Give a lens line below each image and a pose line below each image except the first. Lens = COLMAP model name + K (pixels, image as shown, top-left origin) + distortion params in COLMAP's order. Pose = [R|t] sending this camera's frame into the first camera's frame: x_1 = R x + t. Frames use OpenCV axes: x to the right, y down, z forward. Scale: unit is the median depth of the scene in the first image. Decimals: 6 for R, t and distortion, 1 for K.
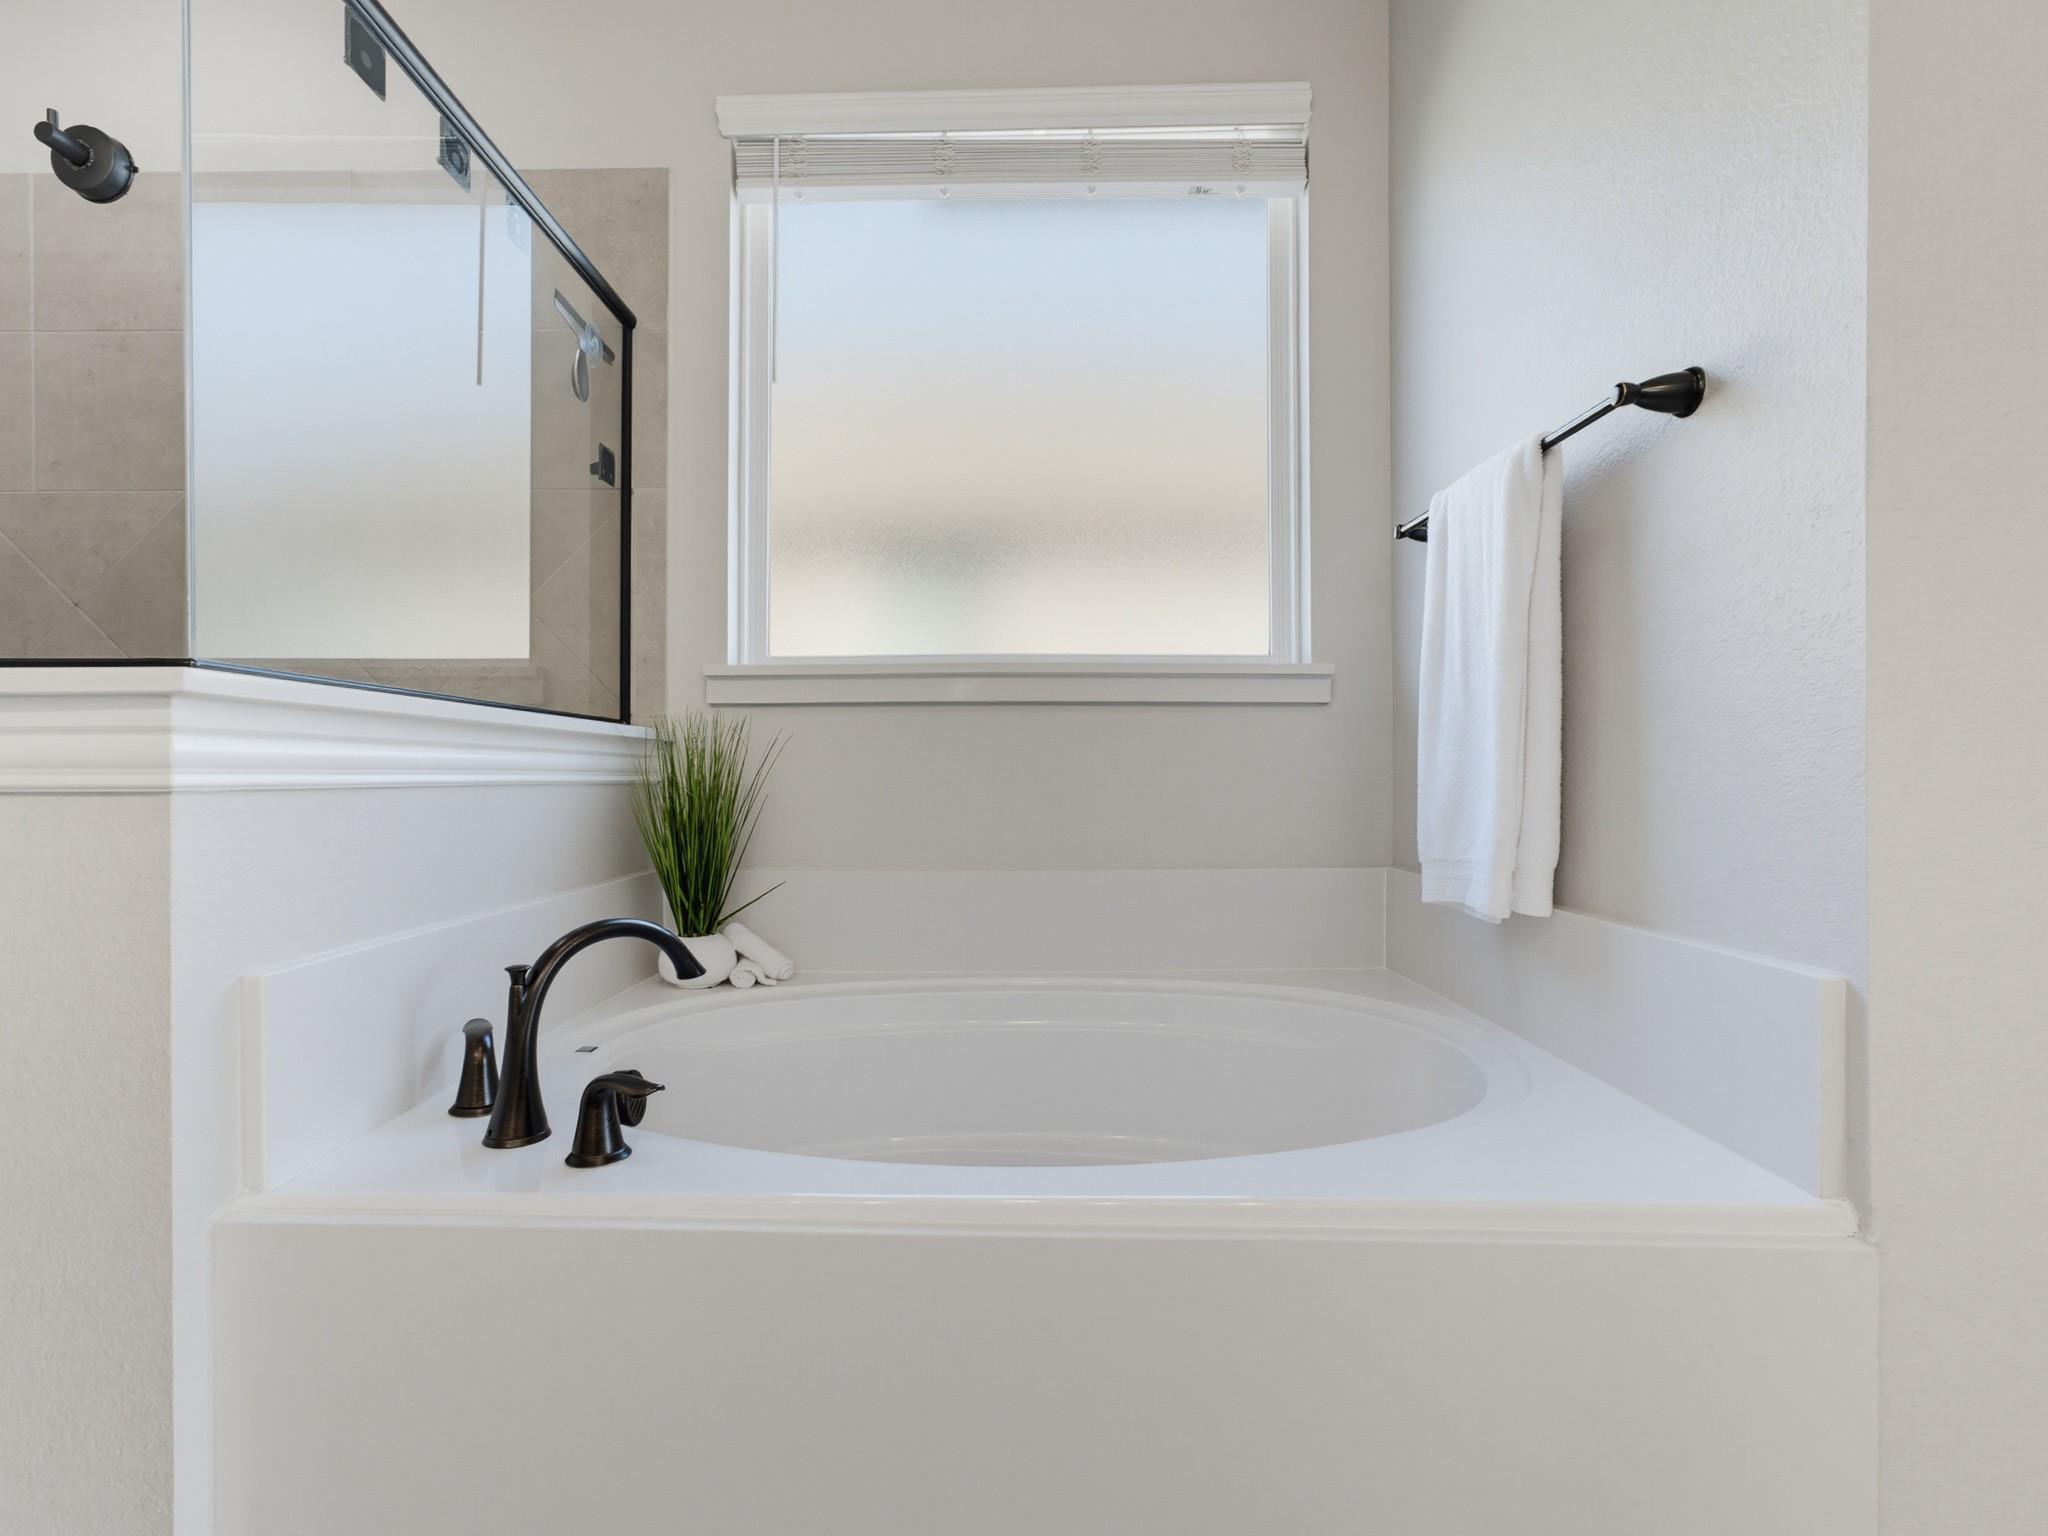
lens RADIAL K [[943.0, 0, 1014.3], [0, 943.0, 776.0], [0, 0, 1]] dist [-0.025084, 0.012005]
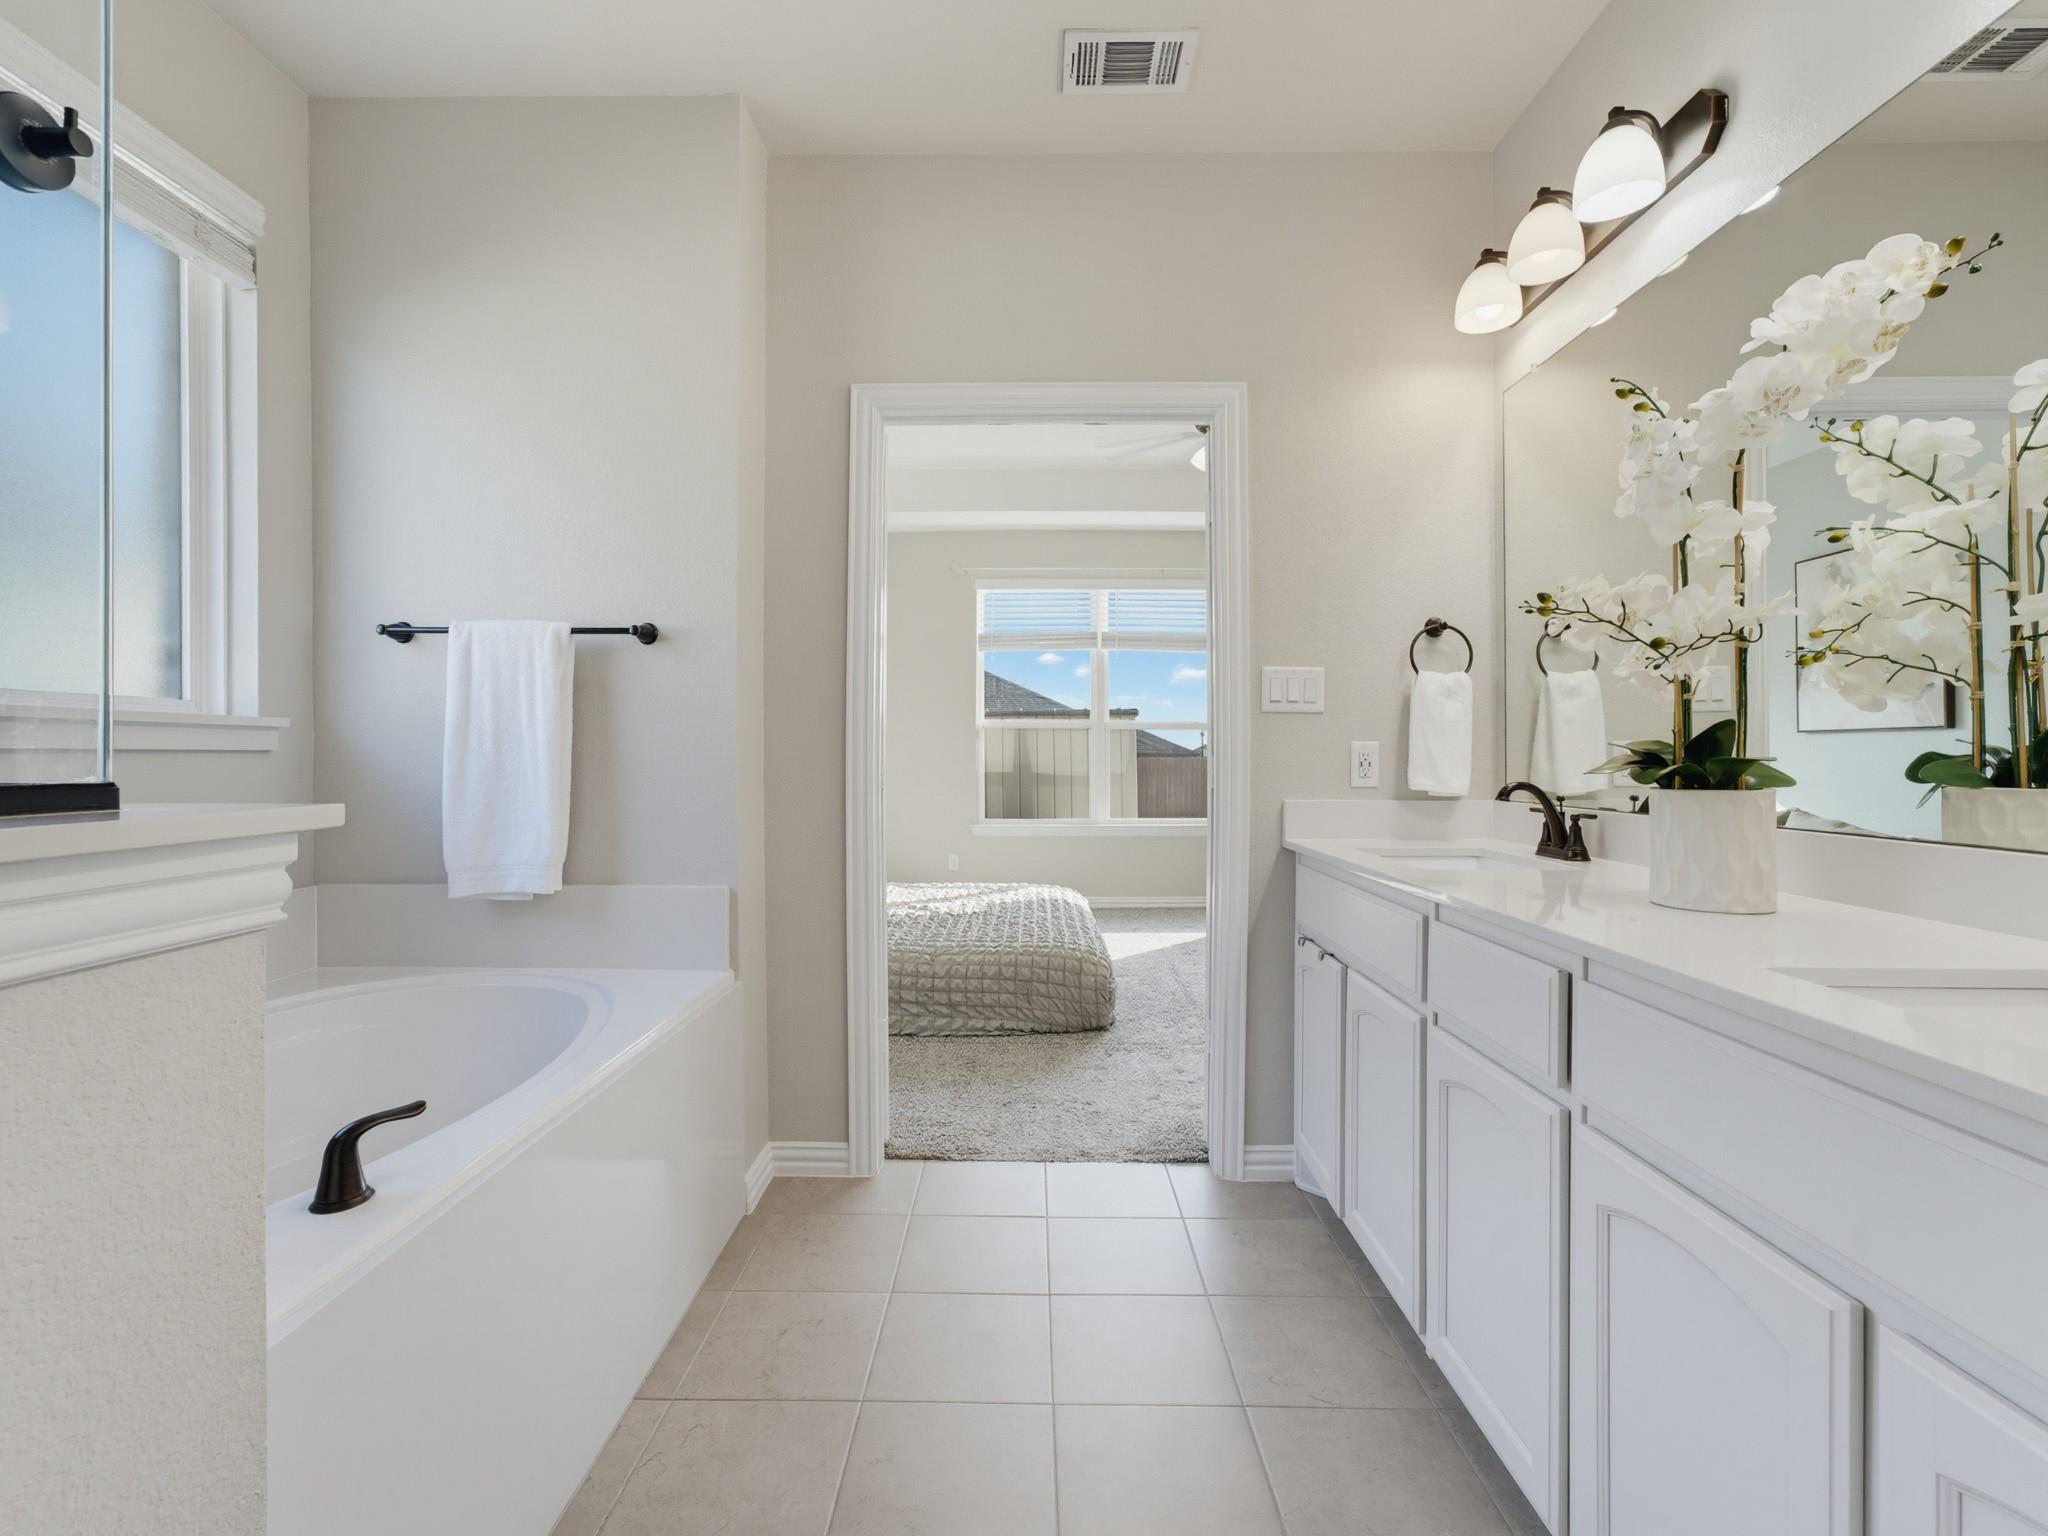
lens RADIAL K [[962.2, 0, 1010.5], [0, 962.2, 754.4], [0, 0, 1]] dist [-0.005605, 0.006654]
pose [[0.007190, -0.007246, 0.999948, -0.890402], [-0.001030, 0.999973, 0.007254, -0.087775], [-0.999974, -0.001082, 0.007182, 0.084779]]
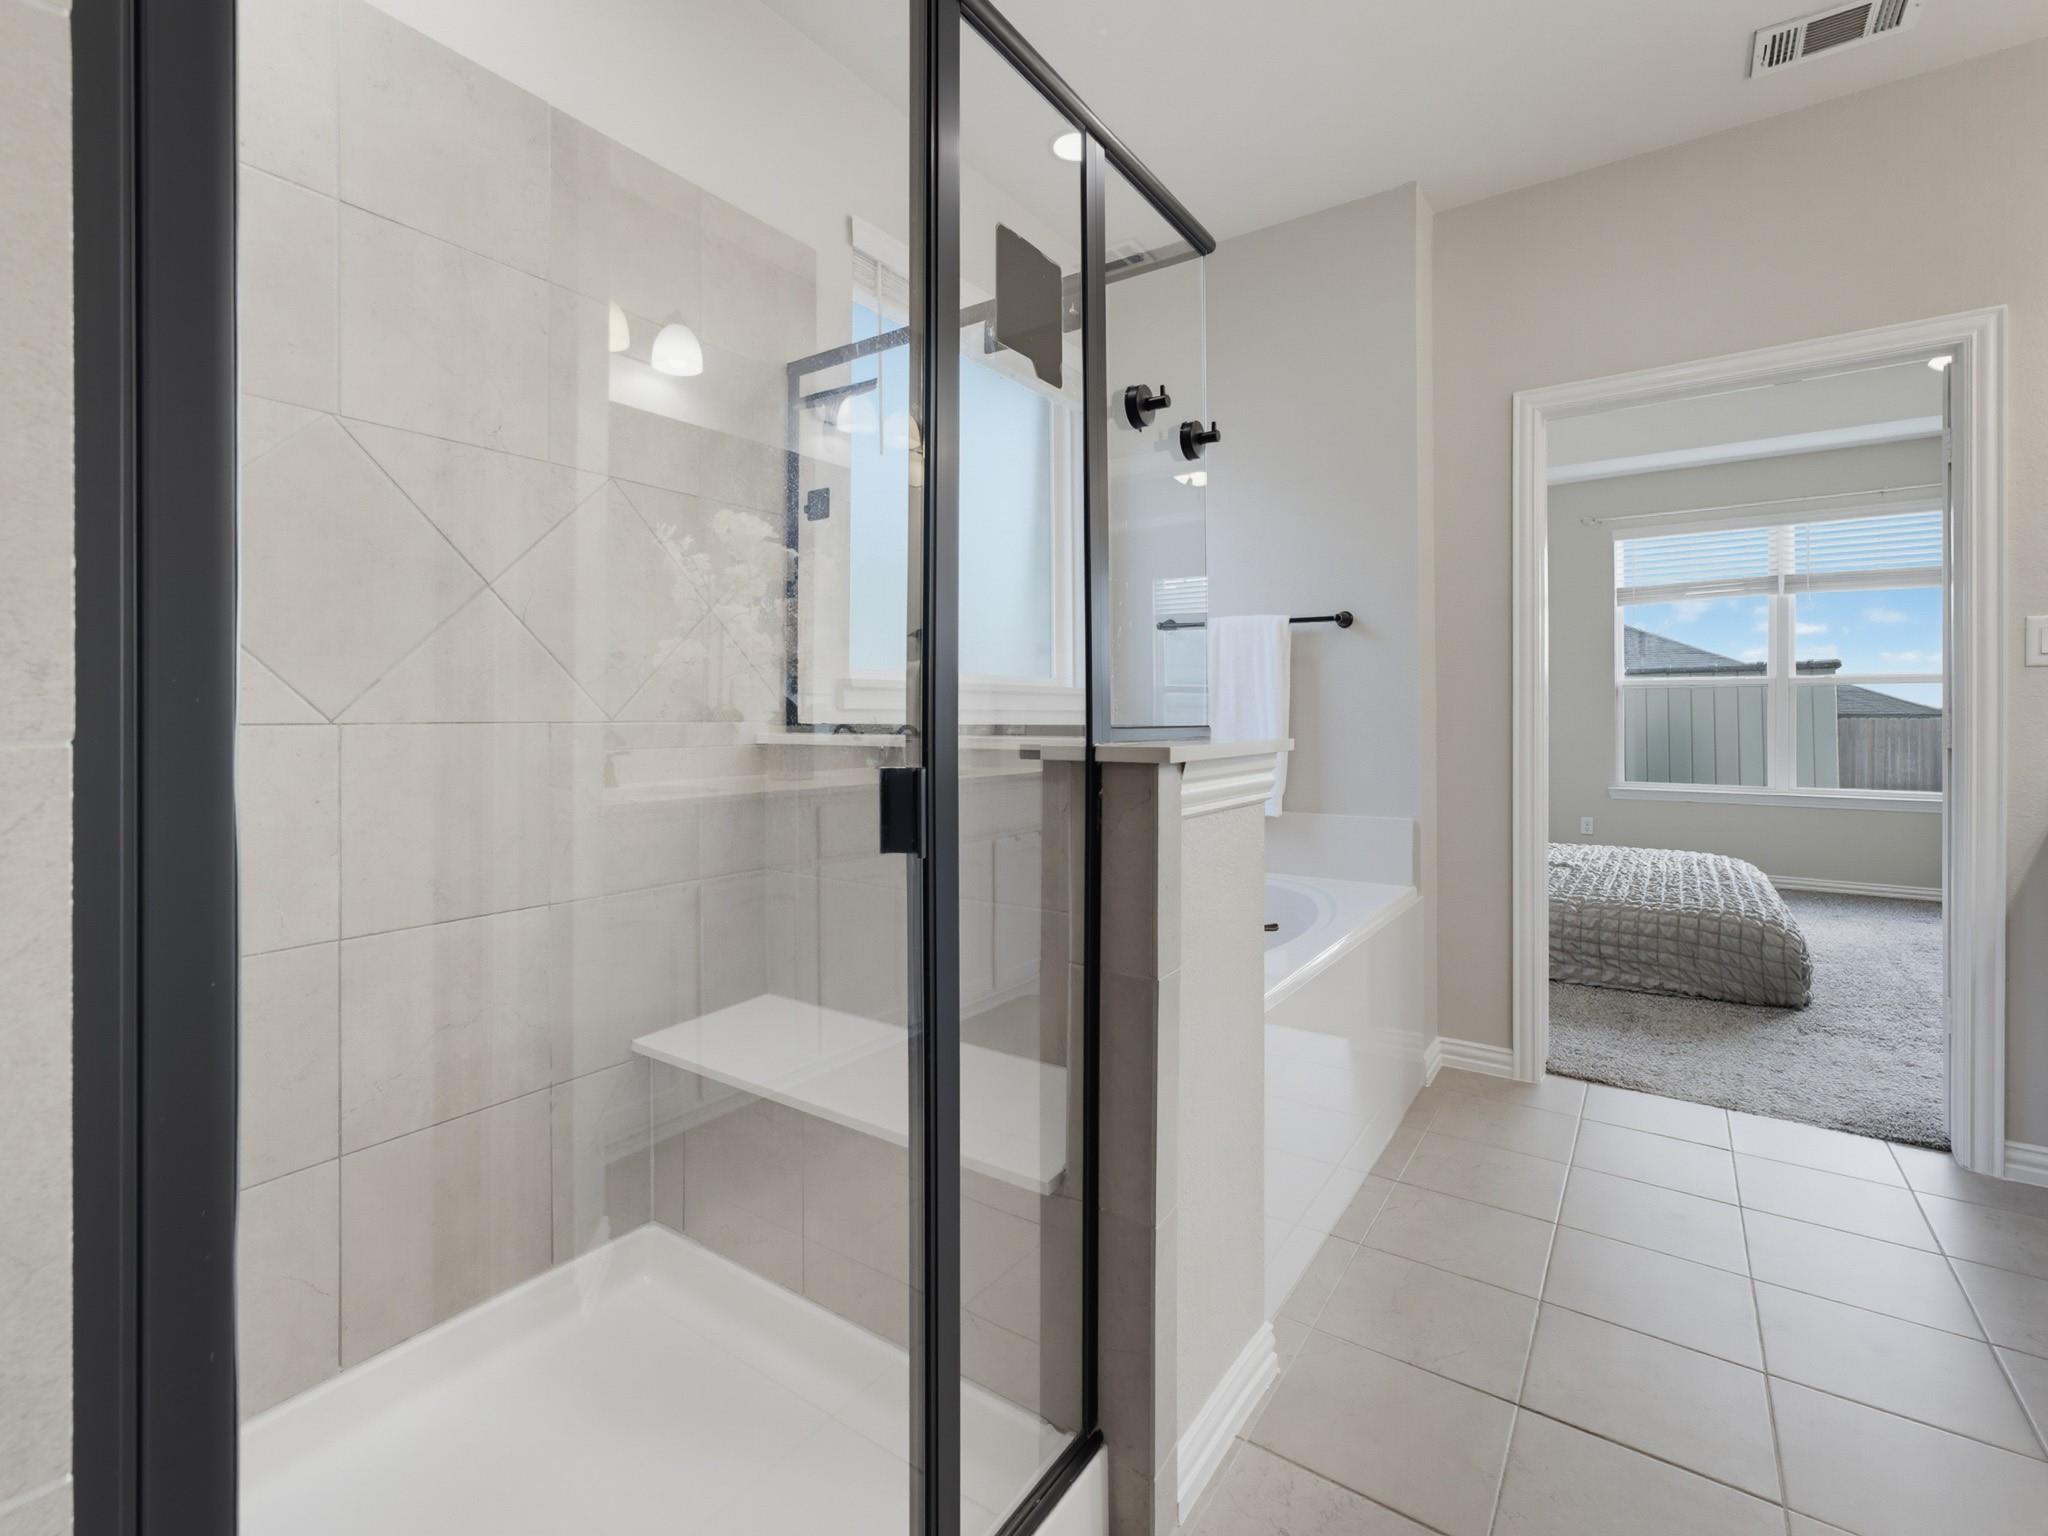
lens RADIAL K [[930.8, 0, 1045.7], [0, 930.8, 707.3], [0, 0, 1]] dist [0.020102, 0.002402]
pose [[0.542050, -0.001222, 0.840345, -1.266203], [0.002203, 0.999998, 0.000033, -0.087415], [-0.840343, 0.001833, 0.542051, 0.137022]]
